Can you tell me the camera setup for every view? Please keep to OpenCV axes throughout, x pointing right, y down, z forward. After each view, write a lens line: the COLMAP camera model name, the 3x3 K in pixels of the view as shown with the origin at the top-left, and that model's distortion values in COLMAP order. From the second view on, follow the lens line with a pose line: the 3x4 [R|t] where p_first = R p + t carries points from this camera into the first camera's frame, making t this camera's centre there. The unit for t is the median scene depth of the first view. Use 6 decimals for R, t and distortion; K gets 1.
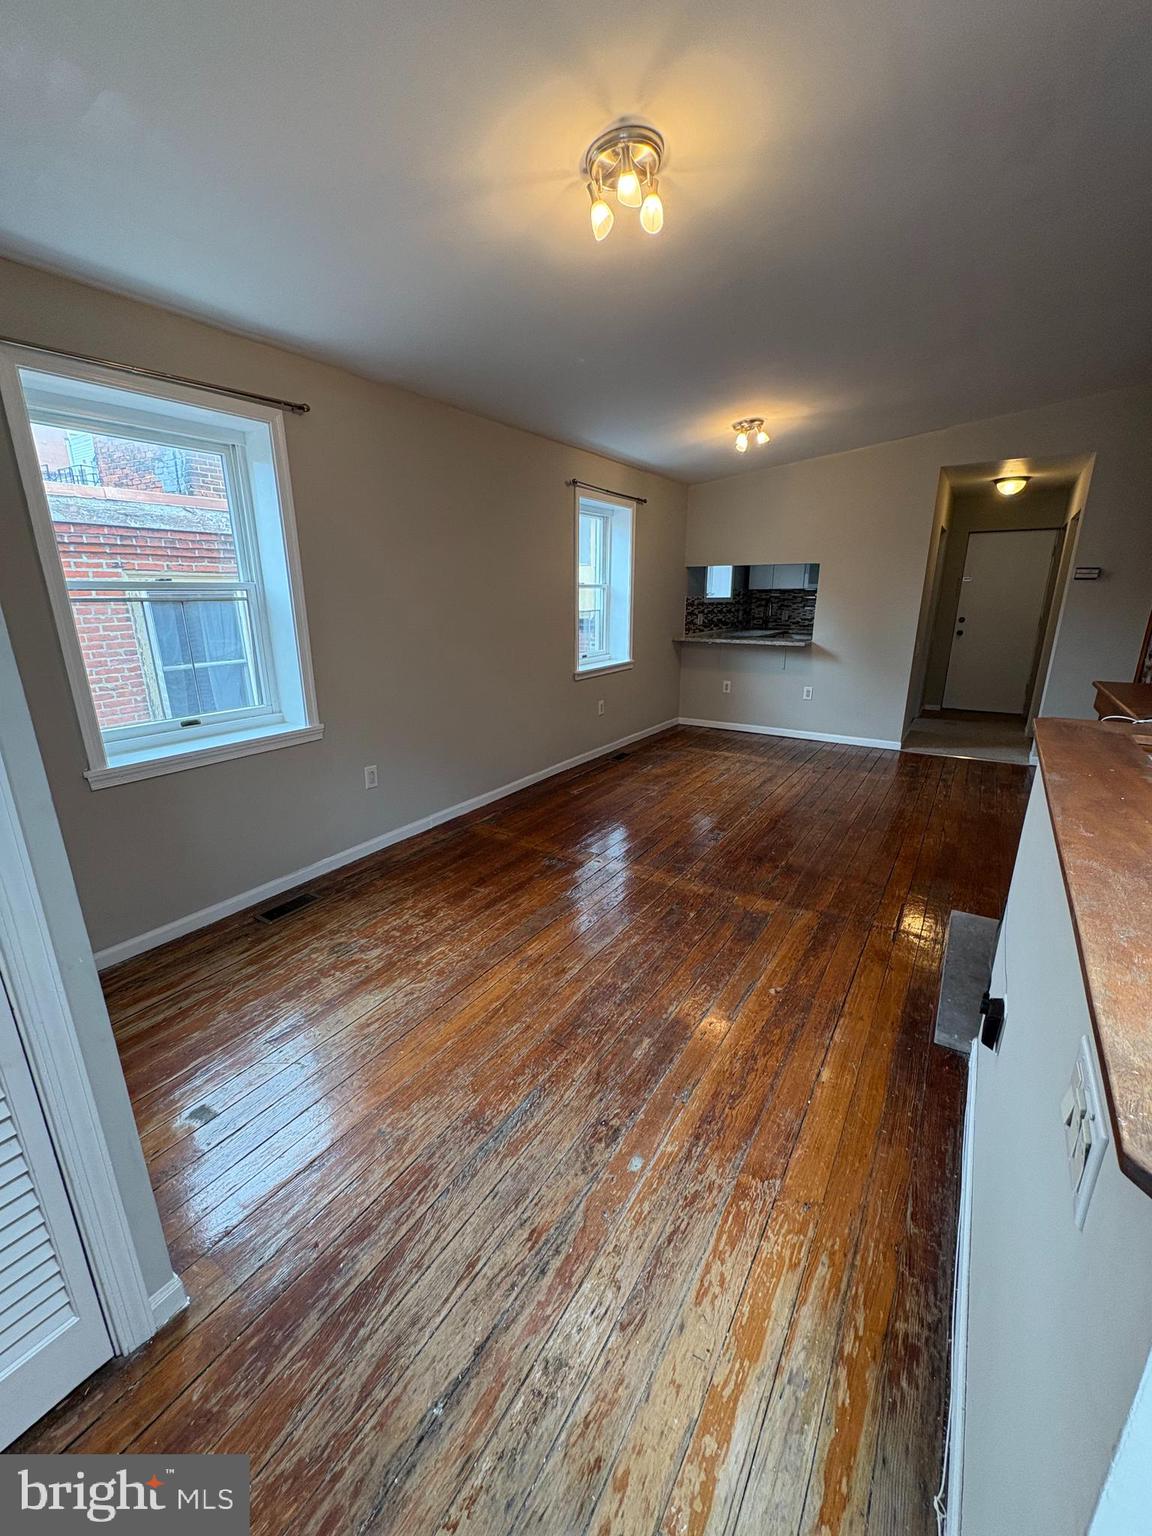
lens RADIAL K [[614.8, 0, 577.6], [0, 614.8, 762.3], [0, 0, 1]] dist [0.000490, -0.000285]
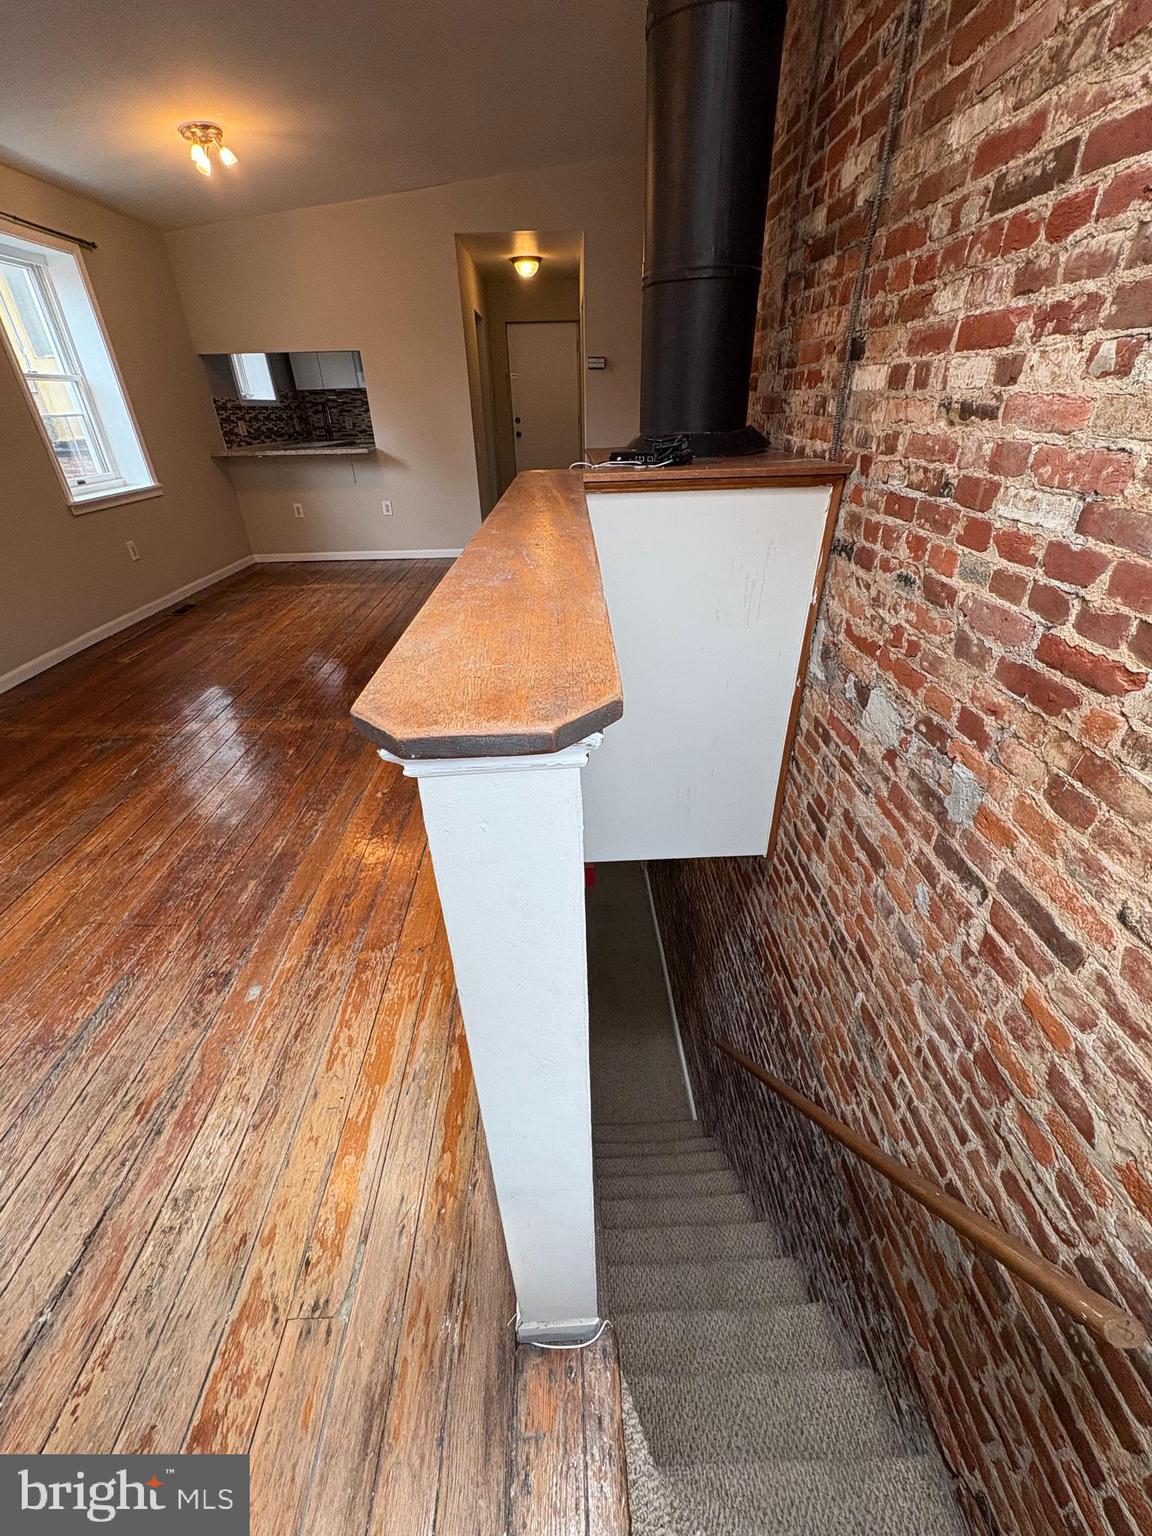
lens RADIAL K [[614.8, 0, 578.1], [0, 614.8, 764.9], [0, 0, 1]] dist [0.000490, -0.000285]
pose [[0.824063, -0.300157, 0.480444, 0.105987], [0.169748, 0.939957, 0.296084, 0.073822], [-0.540468, -0.162437, 0.825535, -0.017133]]
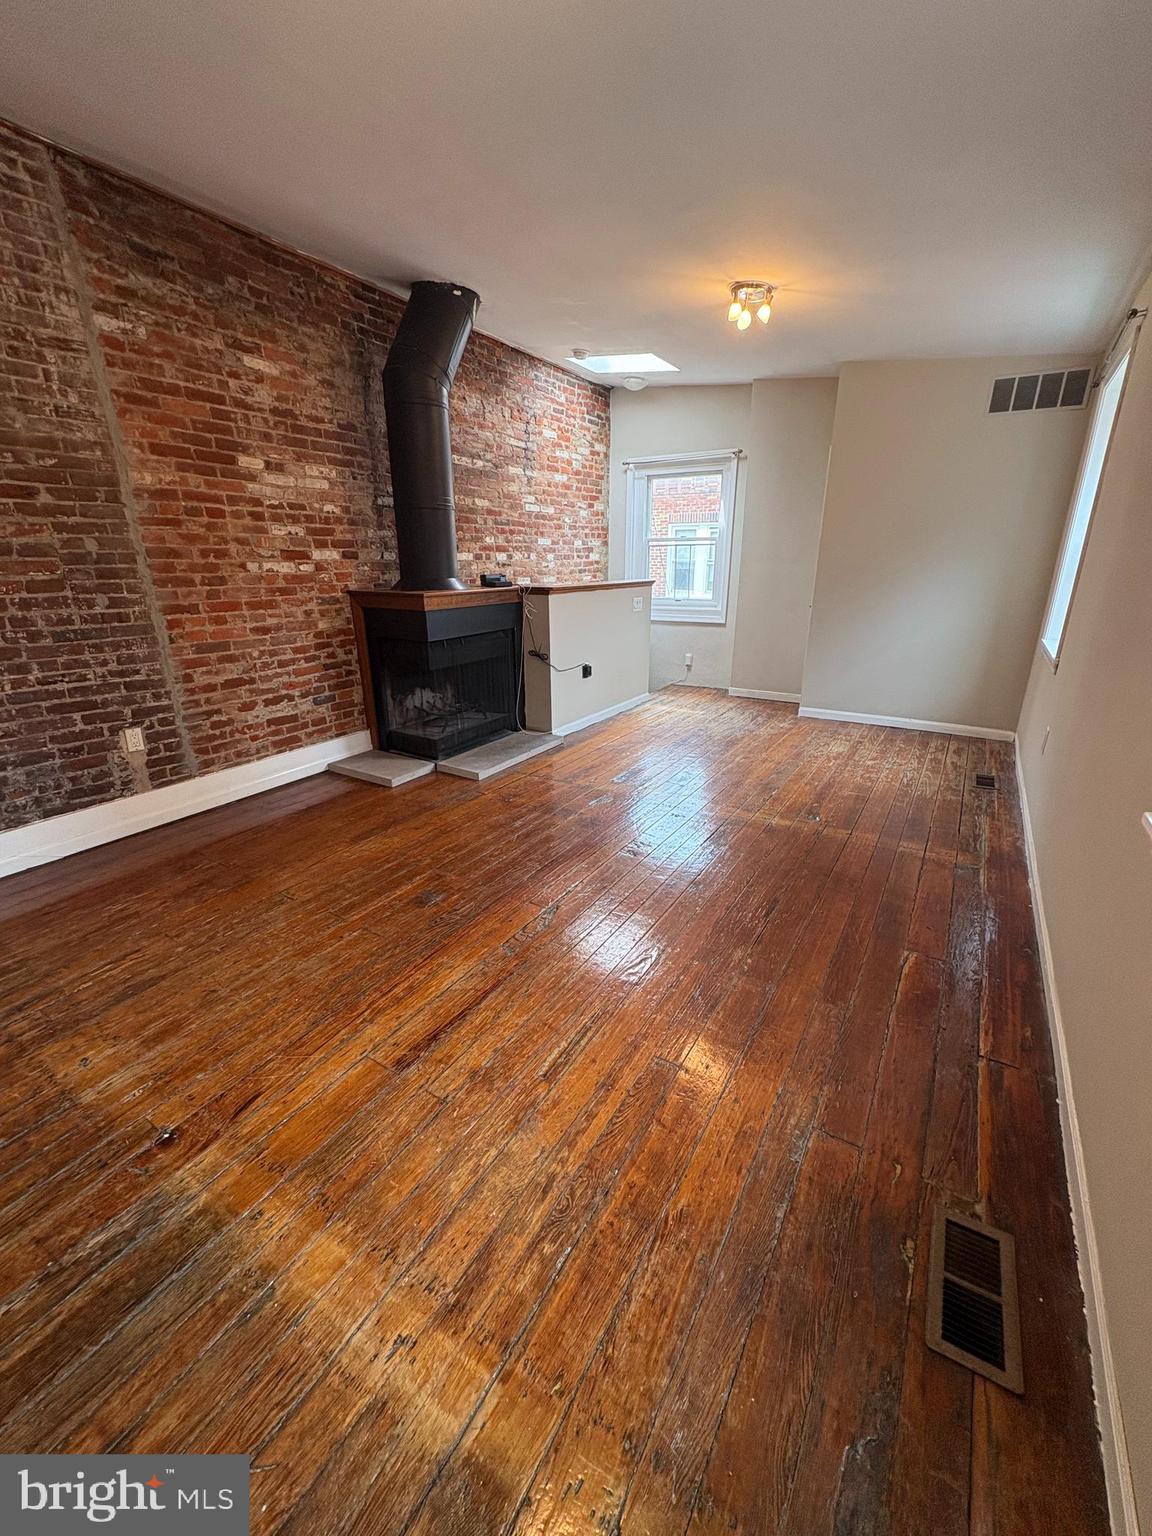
lens RADIAL K [[614.8, 0, 578.2], [0, 614.8, 766.4], [0, 0, 1]] dist [0.000490, -0.000285]
pose [[-0.999836, 0.015793, -0.008842, 0.459019], [0.008100, 0.827311, 0.561685, -0.611194], [0.016186, 0.561522, -0.827304, 2.427821]]
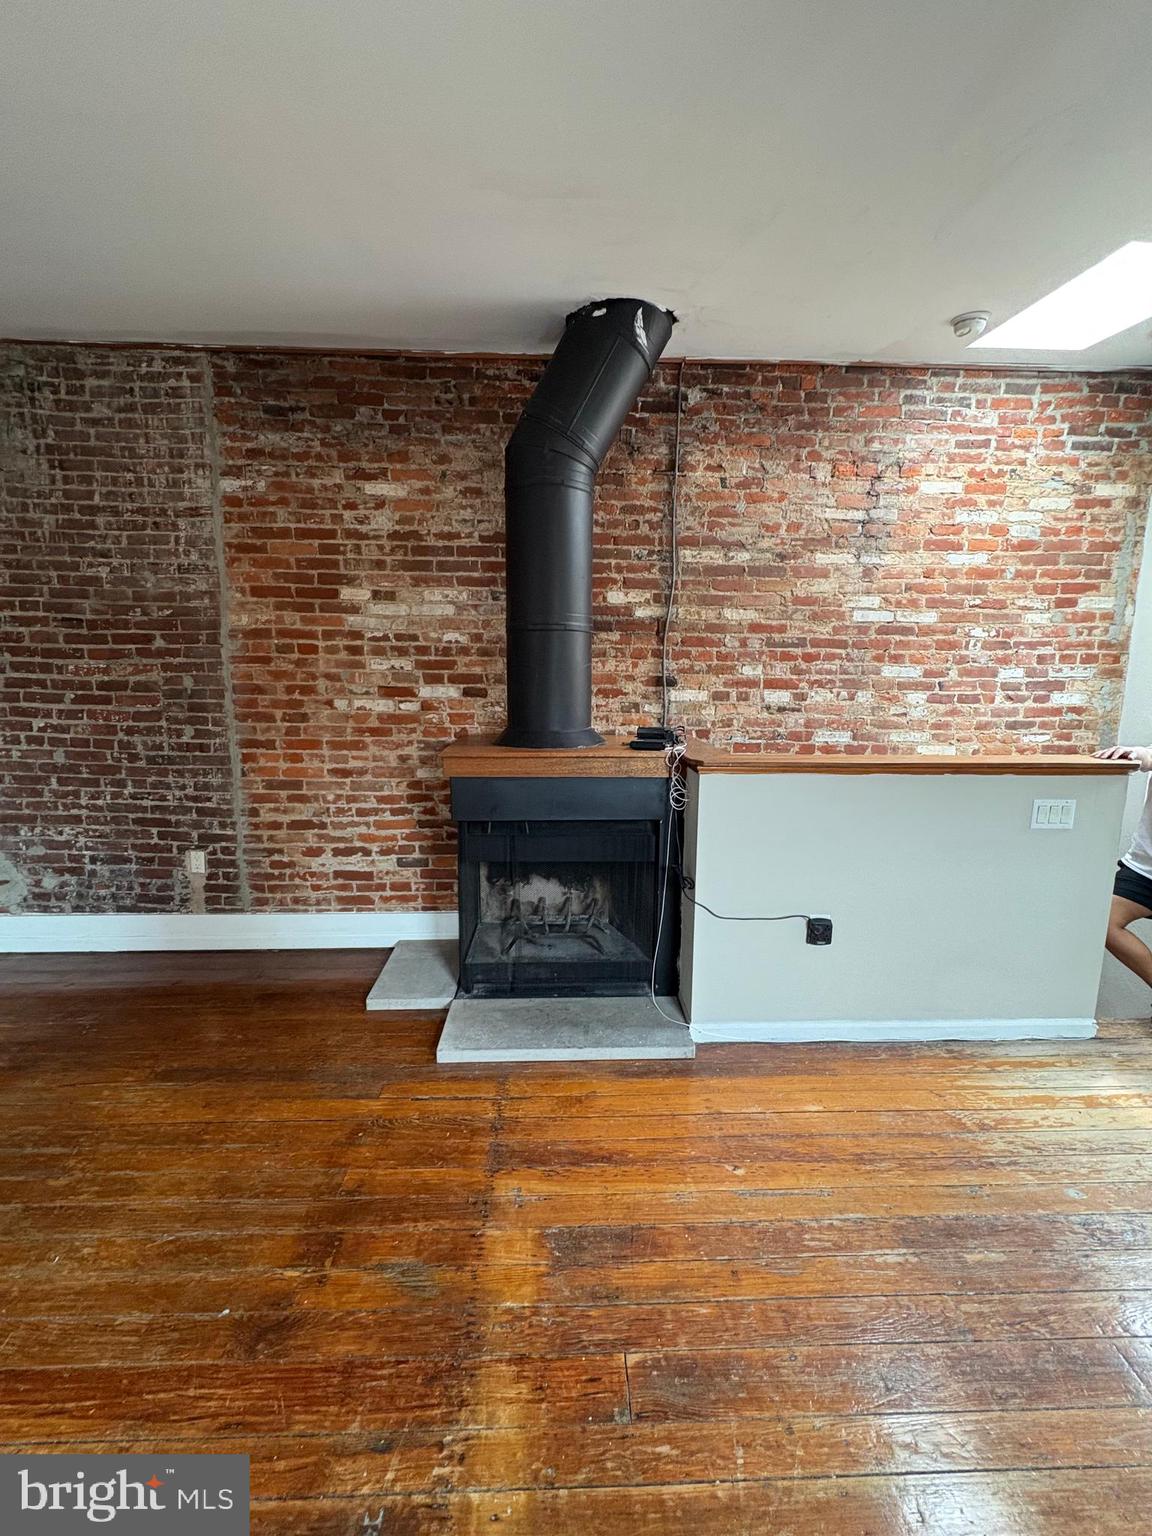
lens RADIAL K [[614.8, 0, 573.6], [0, 614.8, 764.7], [0, 0, 1]] dist [0.000490, -0.000285]
pose [[-0.573030, -0.115300, 0.811383, -0.122245], [0.214866, 0.934284, 0.284511, -0.346546], [-0.790866, 0.337372, -0.510598, 1.311040]]
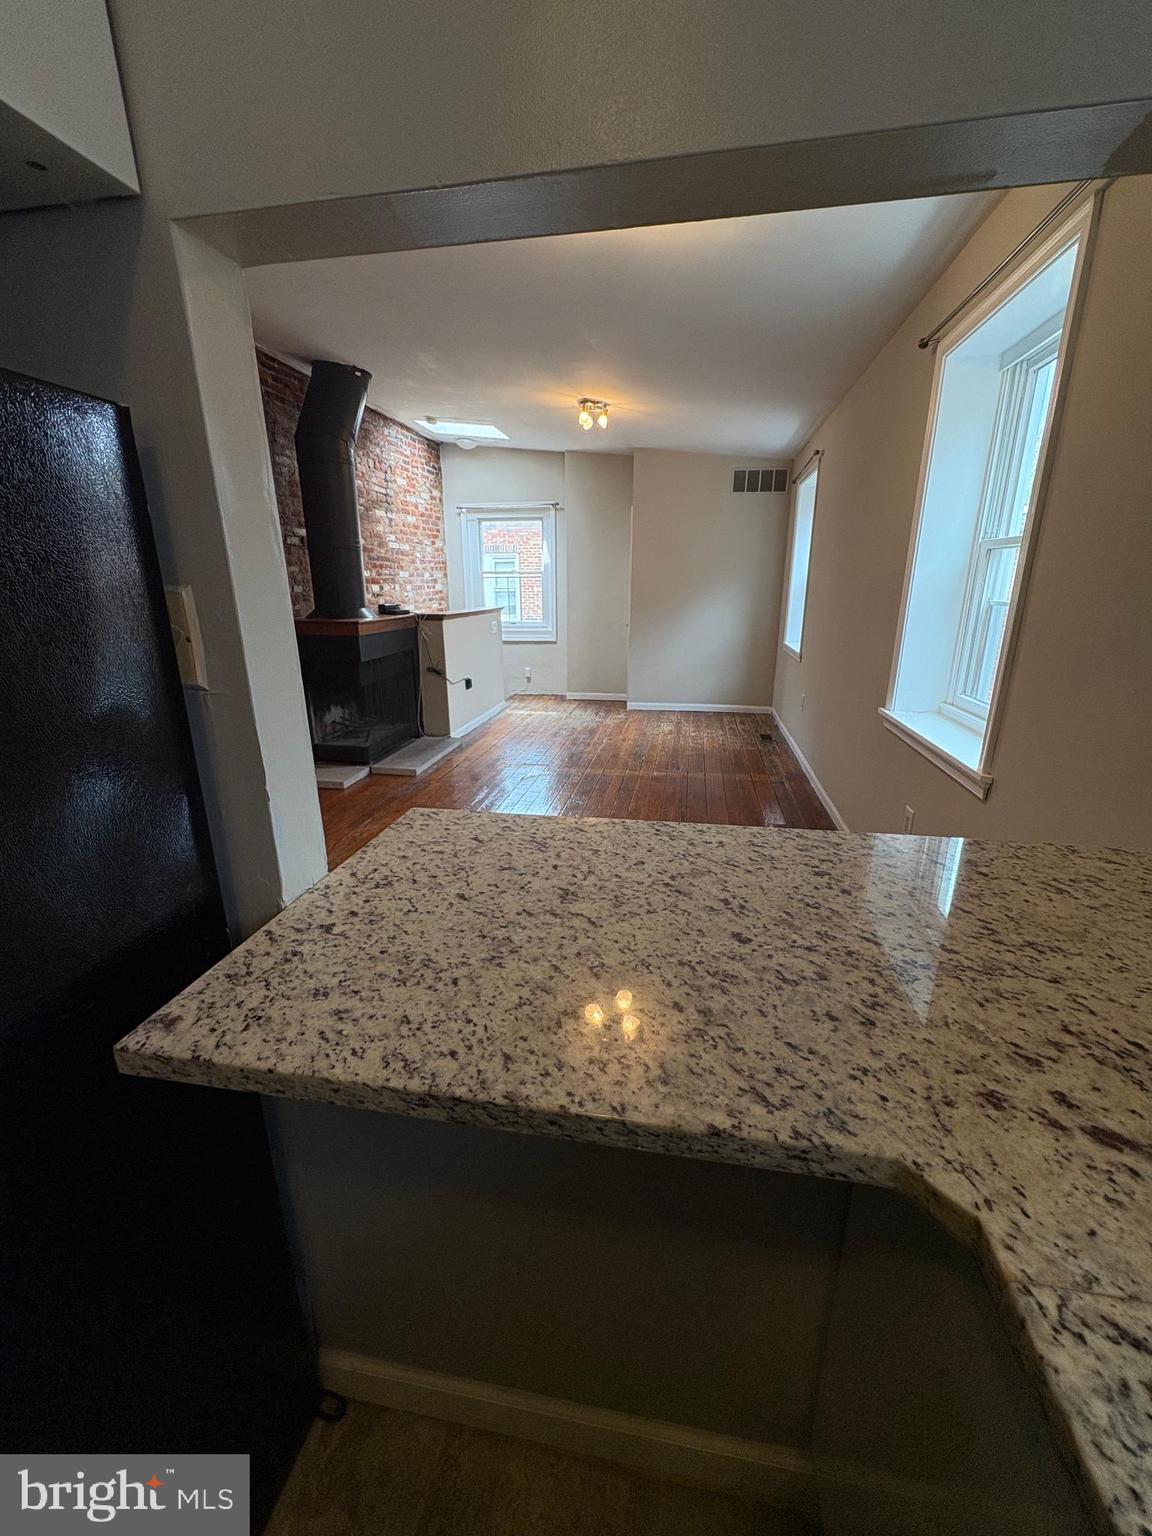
lens RADIAL K [[614.8, 0, 579.2], [0, 614.8, 765.8], [0, 0, 1]] dist [0.000490, -0.000285]
pose [[-0.922341, 0.121282, -0.366848, 0.922536], [-0.092716, 0.852243, 0.514865, -0.735082], [0.375088, 0.508894, -0.774814, 2.762086]]
